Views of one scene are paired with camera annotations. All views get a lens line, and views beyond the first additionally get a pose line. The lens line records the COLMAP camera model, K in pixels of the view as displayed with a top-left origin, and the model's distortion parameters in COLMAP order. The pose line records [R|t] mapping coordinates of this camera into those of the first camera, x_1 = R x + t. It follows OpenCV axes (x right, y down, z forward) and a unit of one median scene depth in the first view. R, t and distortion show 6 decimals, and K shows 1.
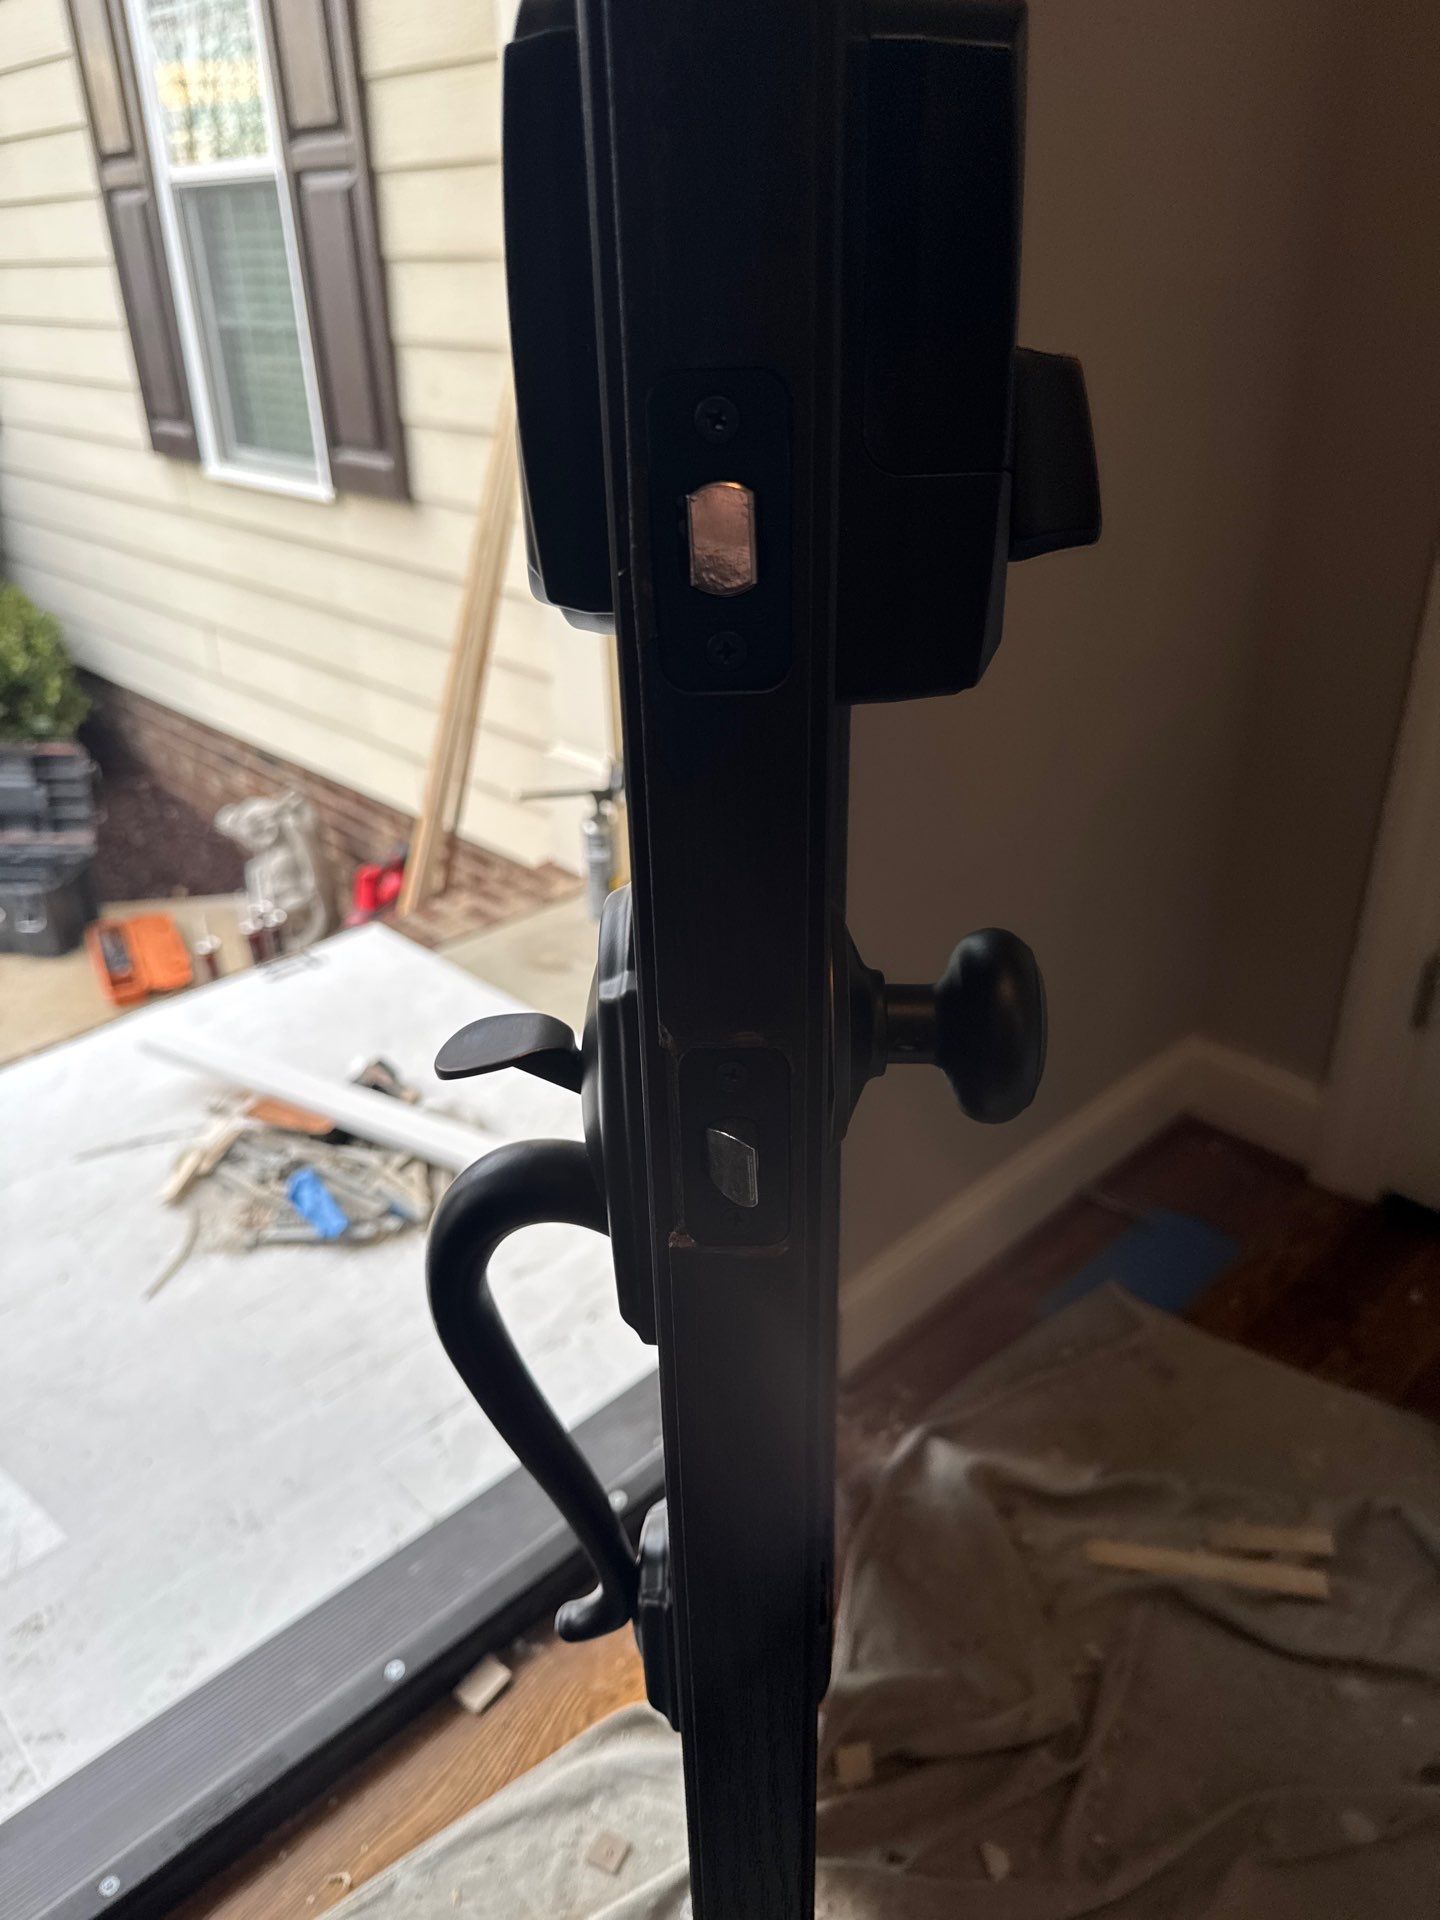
lens RADIAL K [[1392.2, 0, 718.2], [0, 1392.2, 960.4], [0, 0, 1]] dist [-0.025469, -0.012285]
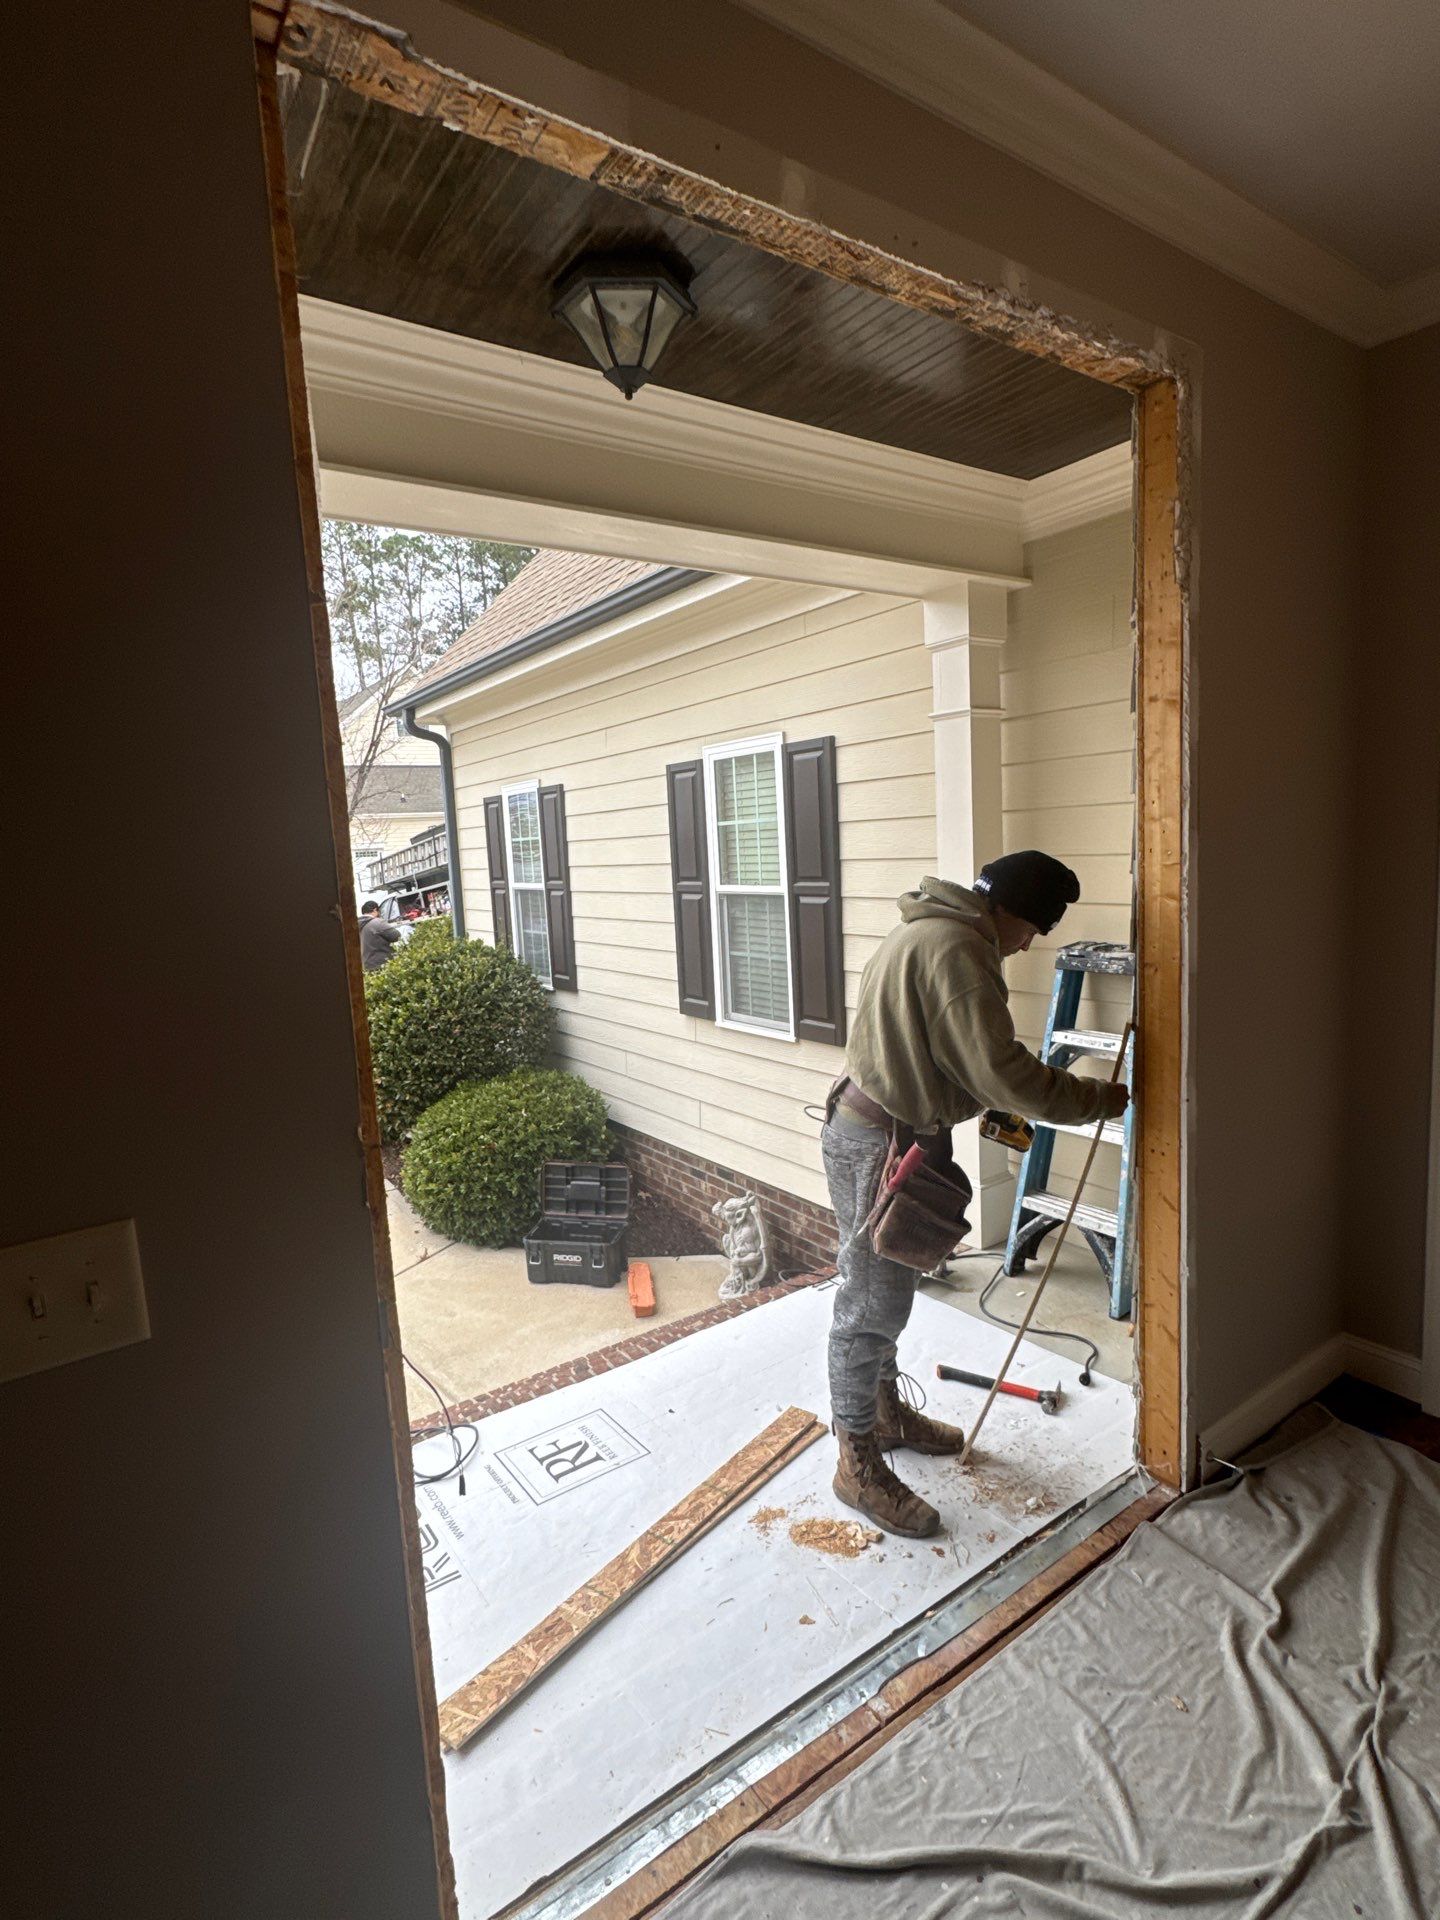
lens RADIAL K [[980.4, 0, 722.7], [0, 980.4, 958.4], [0, 0, 1]] dist [0.003527, 0.000136]
pose [[0.989780, -0.012828, -0.142024, -0.159872], [-0.037276, 0.938044, -0.344504, 0.033185], [0.137644, 0.346277, 0.927980, -0.298419]]
